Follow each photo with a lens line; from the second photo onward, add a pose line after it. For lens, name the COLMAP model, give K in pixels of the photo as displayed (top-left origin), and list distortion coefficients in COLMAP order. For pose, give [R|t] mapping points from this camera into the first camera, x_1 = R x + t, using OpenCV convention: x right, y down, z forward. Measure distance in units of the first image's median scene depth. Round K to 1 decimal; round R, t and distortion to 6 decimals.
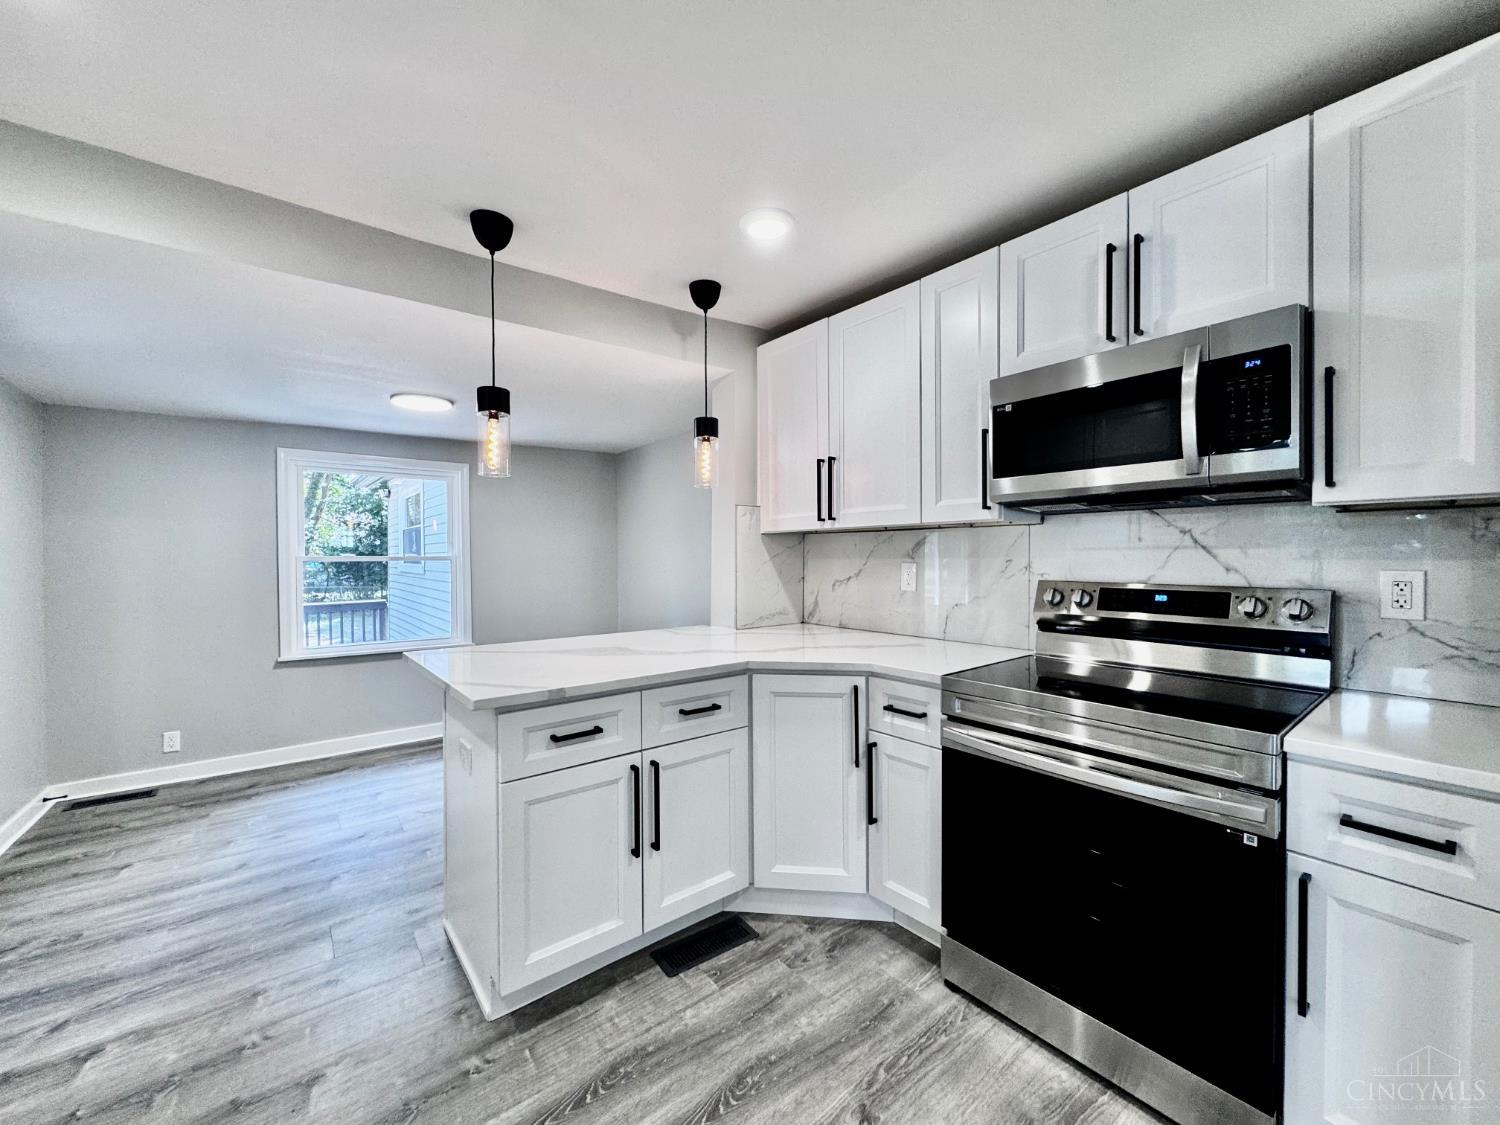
lens RADIAL K [[599.7, 0, 748.4], [0, 599.7, 562.2], [0, 0, 1]] dist [-0.004040, 0.000531]
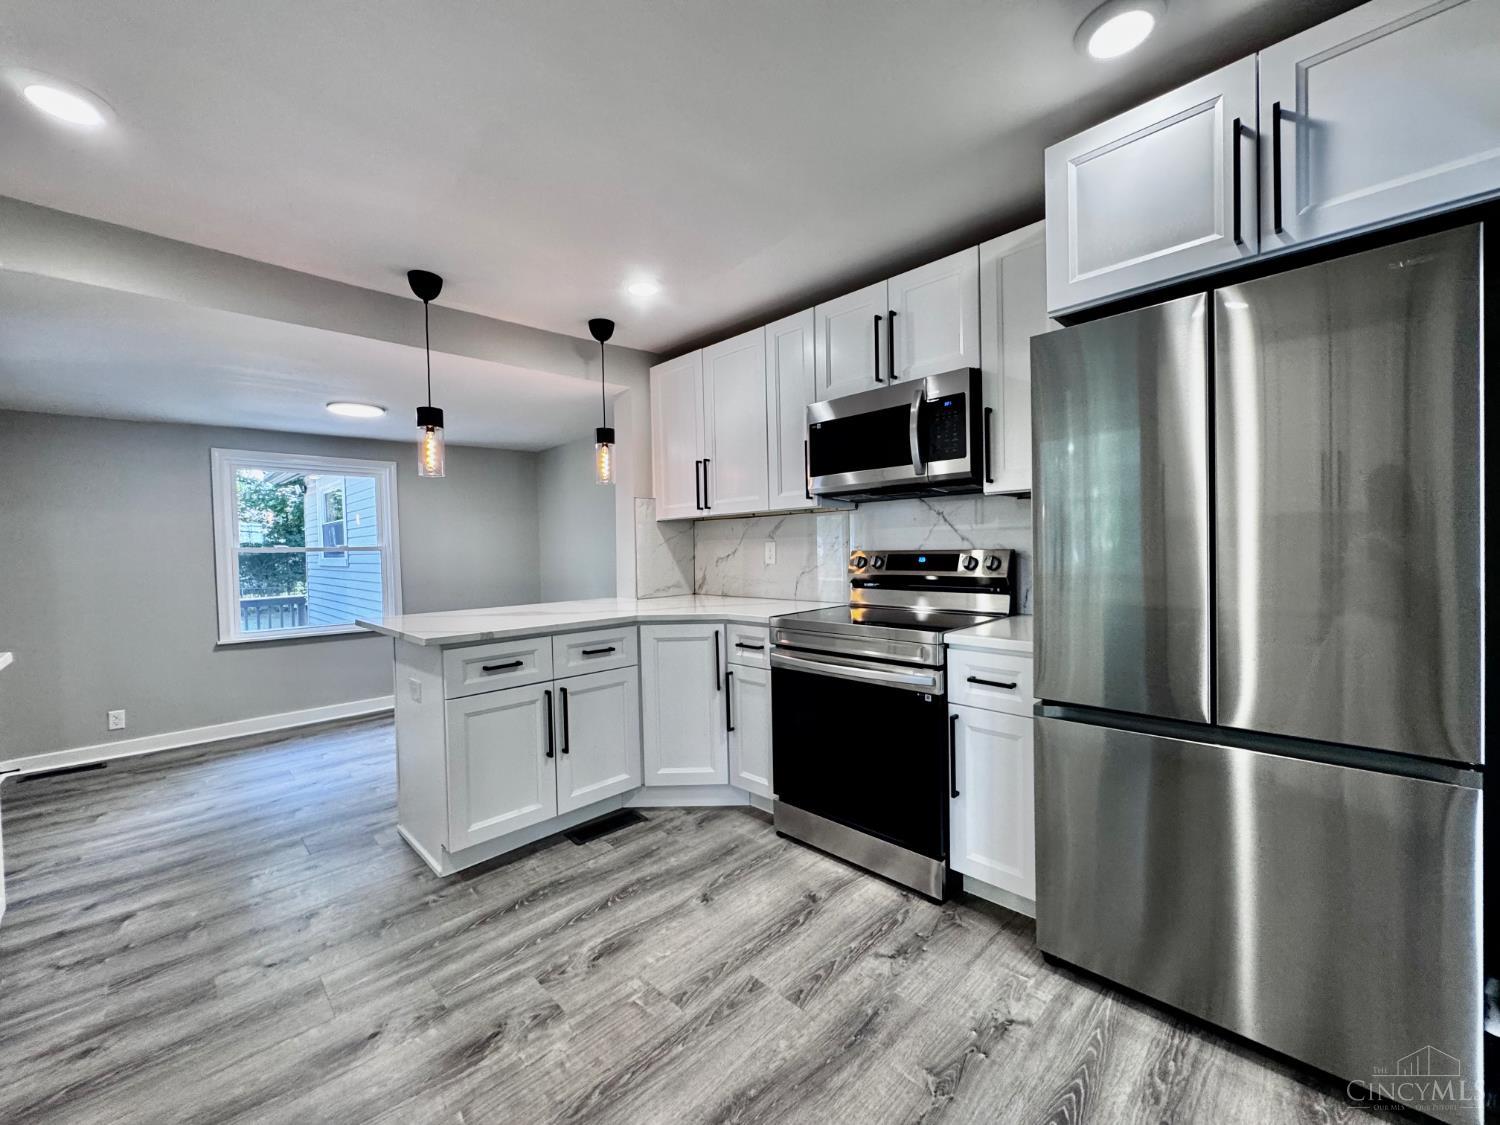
lens RADIAL K [[599.7, 0, 748.4], [0, 599.7, 562.2], [0, 0, 1]] dist [-0.004040, 0.000531]
pose [[0.993552, -0.019542, 0.111683, 0.104297], [0.018224, 0.999752, 0.012807, 0.036955], [-0.111906, -0.010689, 0.993661, -0.357188]]
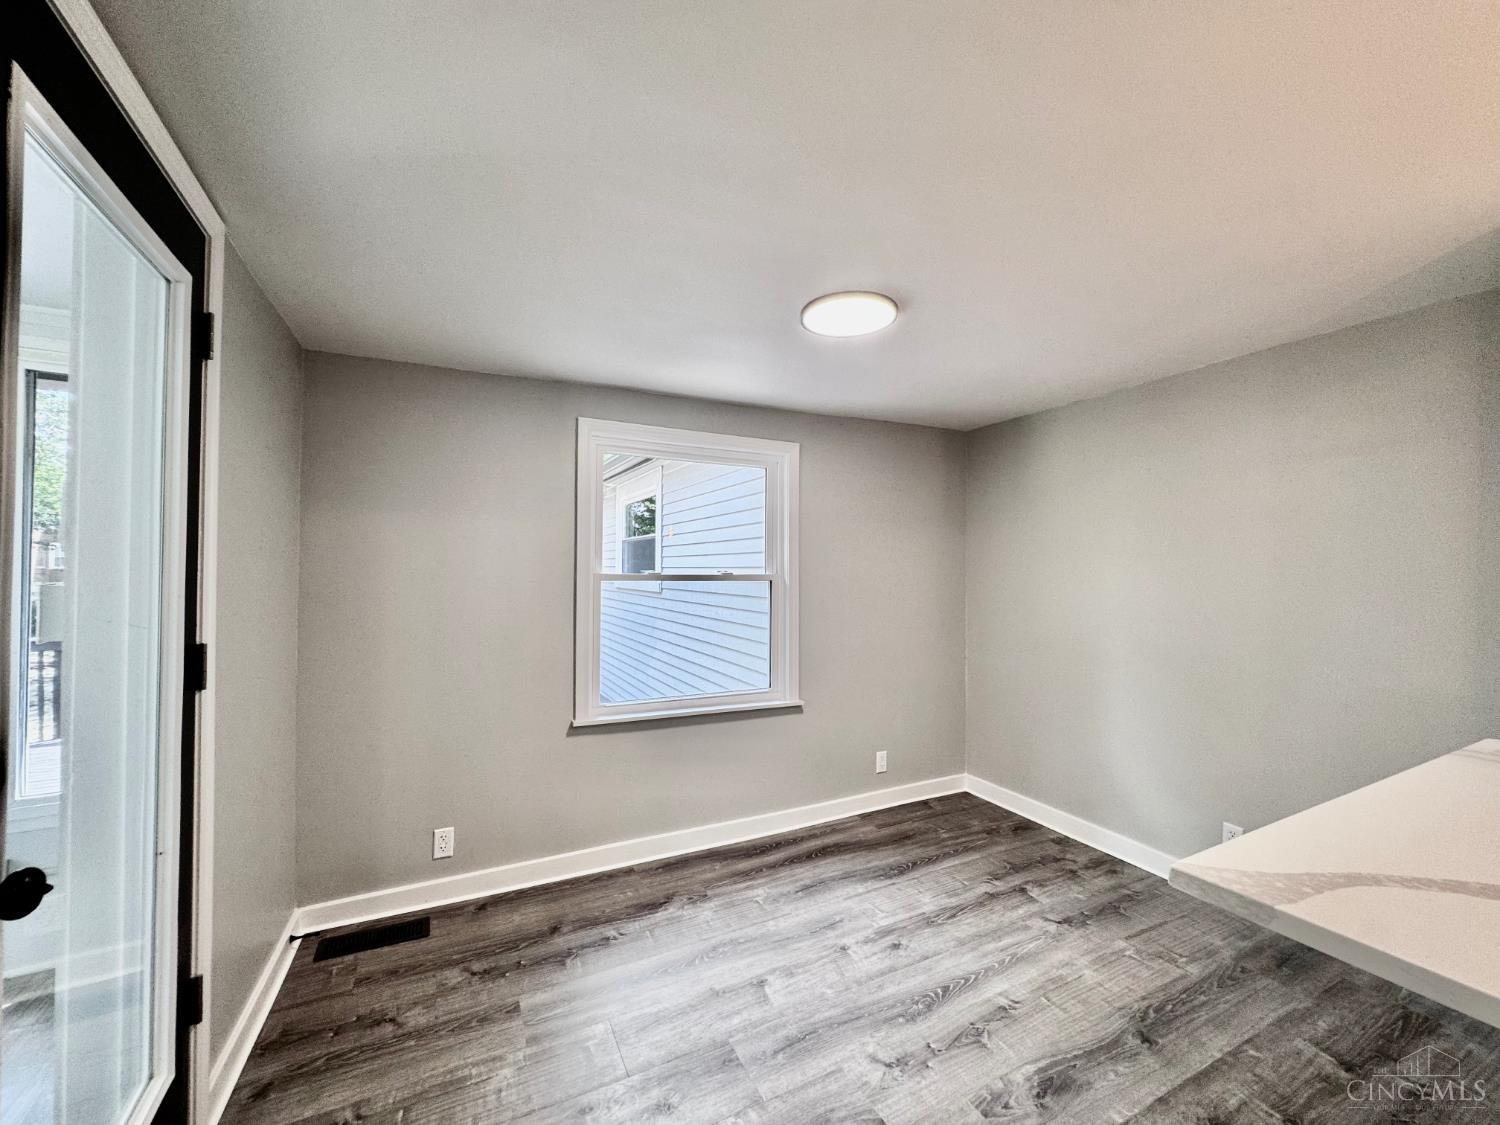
lens RADIAL K [[599.7, 0, 748.4], [0, 599.7, 562.2], [0, 0, 1]] dist [-0.004040, 0.000531]
pose [[0.979825, 0.009512, -0.199633, -0.855236], [-0.014437, 0.999626, -0.023232, -0.017555], [0.199337, 0.025645, 0.979595, 0.679896]]
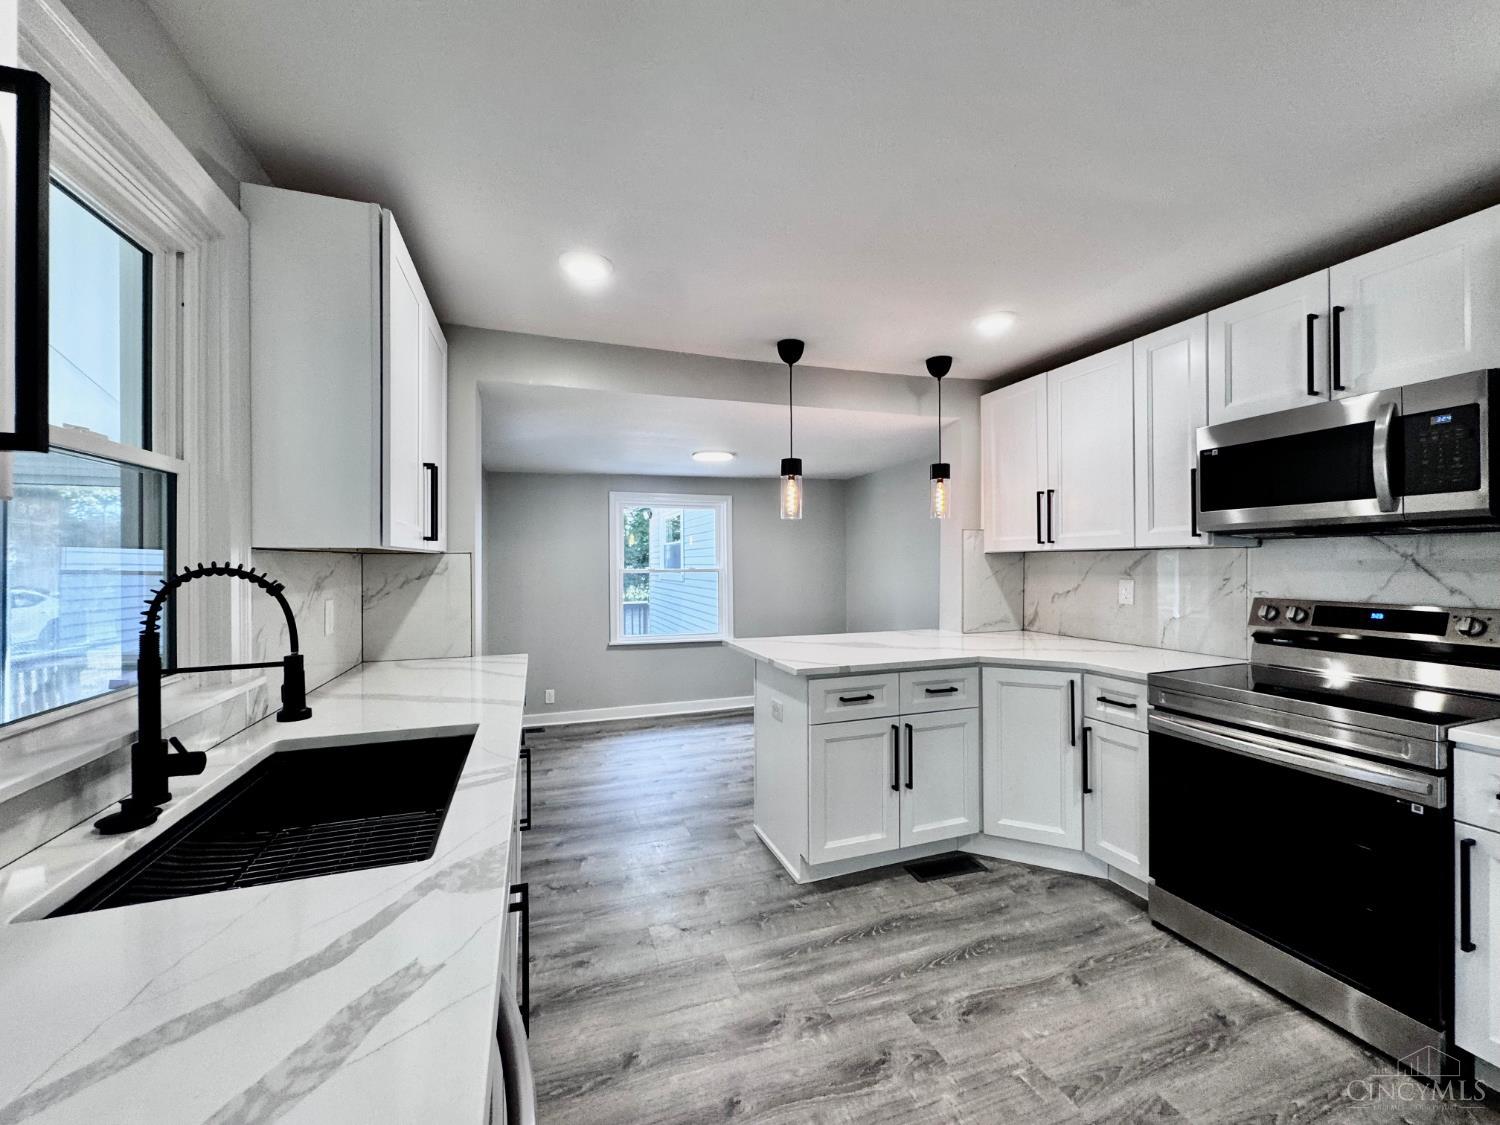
lens RADIAL K [[599.7, 0, 748.4], [0, 599.7, 562.2], [0, 0, 1]] dist [-0.004040, 0.000531]
pose [[0.945379, -0.001088, -0.325971, -0.050907], [-0.002396, 0.999944, -0.010288, -0.024203], [0.325964, 0.010507, 0.945324, -0.401495]]
